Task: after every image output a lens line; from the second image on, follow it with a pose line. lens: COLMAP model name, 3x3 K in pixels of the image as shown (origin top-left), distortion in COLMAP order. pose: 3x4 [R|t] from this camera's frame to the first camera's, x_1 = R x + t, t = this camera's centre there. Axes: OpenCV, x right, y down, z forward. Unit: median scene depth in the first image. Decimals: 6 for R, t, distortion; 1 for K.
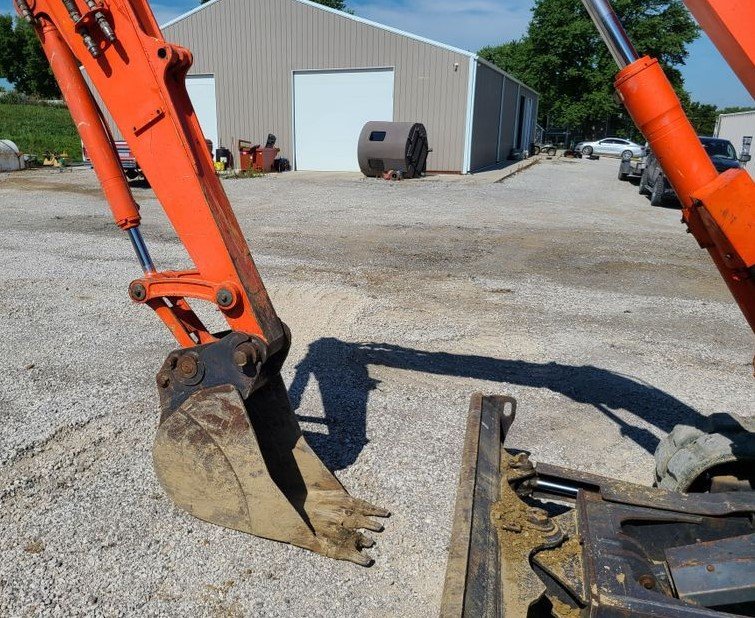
lens RADIAL K [[661.8, 0, 325.5], [0, 661.8, 343.1], [0, 0, 1]] dist [0.041811, -0.028615]
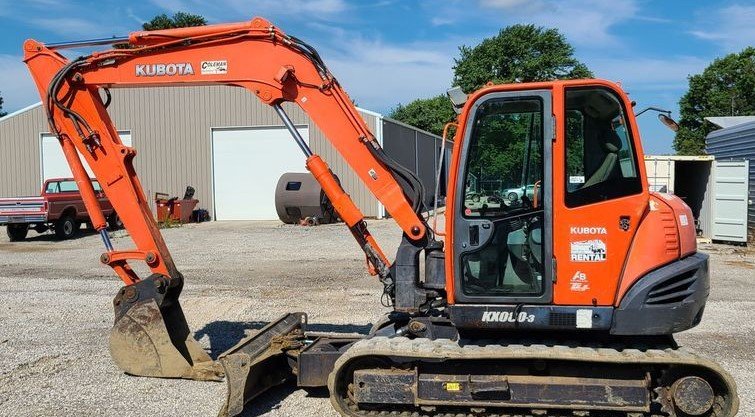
lens RADIAL K [[758.0, 0, 398.2], [0, 758.0, 209.0], [0, 0, 1]] dist [0.037484, 0.002448]
pose [[0.982716, -0.025553, 0.183350, 0.031797], [0.073929, 0.962193, -0.262143, 0.081884], [-0.169719, 0.271167, 0.947451, -0.253991]]
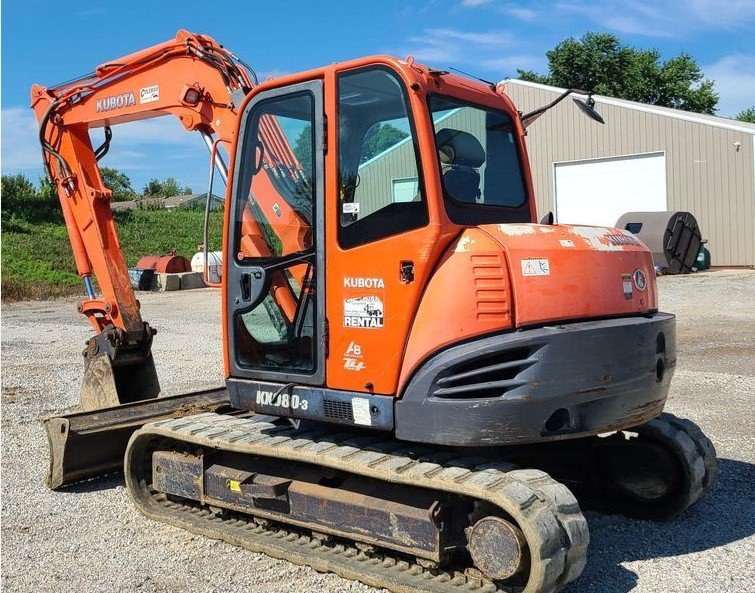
lens RADIAL K [[864.4, 0, 386.7], [0, 864.4, 286.4], [0, 0, 1]] dist [0.026951, 0.009150]
pose [[0.939521, -0.019168, -0.341954, 0.257125], [-0.064684, 0.970533, -0.232125, 0.070732], [0.336327, 0.240205, 0.910596, -0.185018]]
